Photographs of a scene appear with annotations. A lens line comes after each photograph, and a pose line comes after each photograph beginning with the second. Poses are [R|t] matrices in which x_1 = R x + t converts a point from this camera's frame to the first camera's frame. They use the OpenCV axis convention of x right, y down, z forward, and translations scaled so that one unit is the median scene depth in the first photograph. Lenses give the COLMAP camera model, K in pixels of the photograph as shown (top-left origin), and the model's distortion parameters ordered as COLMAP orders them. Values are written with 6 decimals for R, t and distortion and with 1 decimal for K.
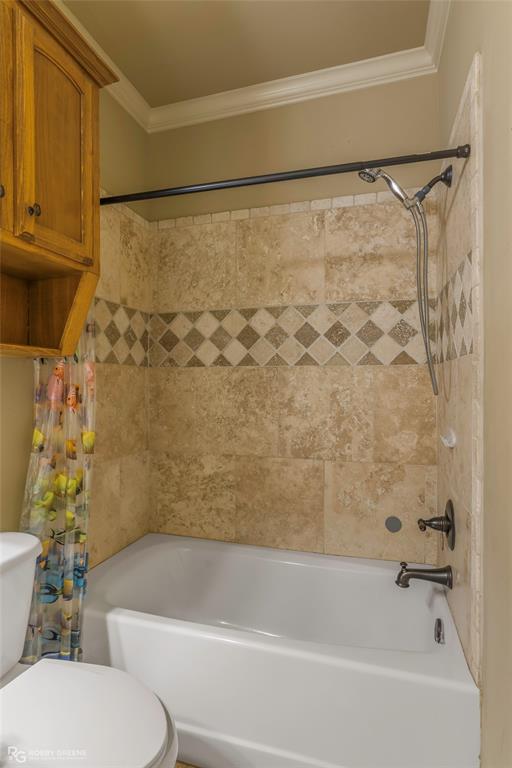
lens RADIAL K [[419.5, 0, 257.0], [0, 419.5, 383.8], [0, 0, 1]] dist [-0.001721, 0.000167]
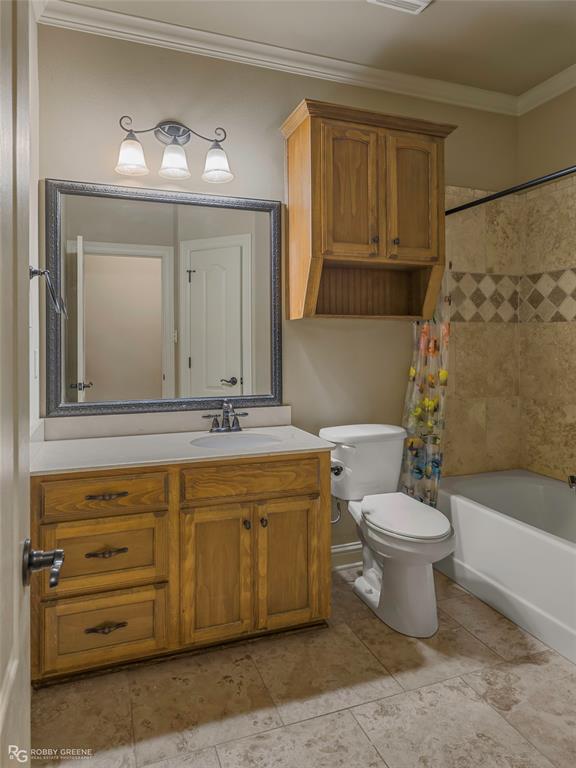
lens RADIAL K [[526.2, 0, 287.7], [0, 526.2, 384.4], [0, 0, 1]] dist [-0.001260, -0.000168]
pose [[0.623729, 0.064317, -0.778990, 0.537255], [0.004051, 0.996330, 0.085505, 0.001820], [0.781630, -0.056488, 0.621179, -0.440957]]
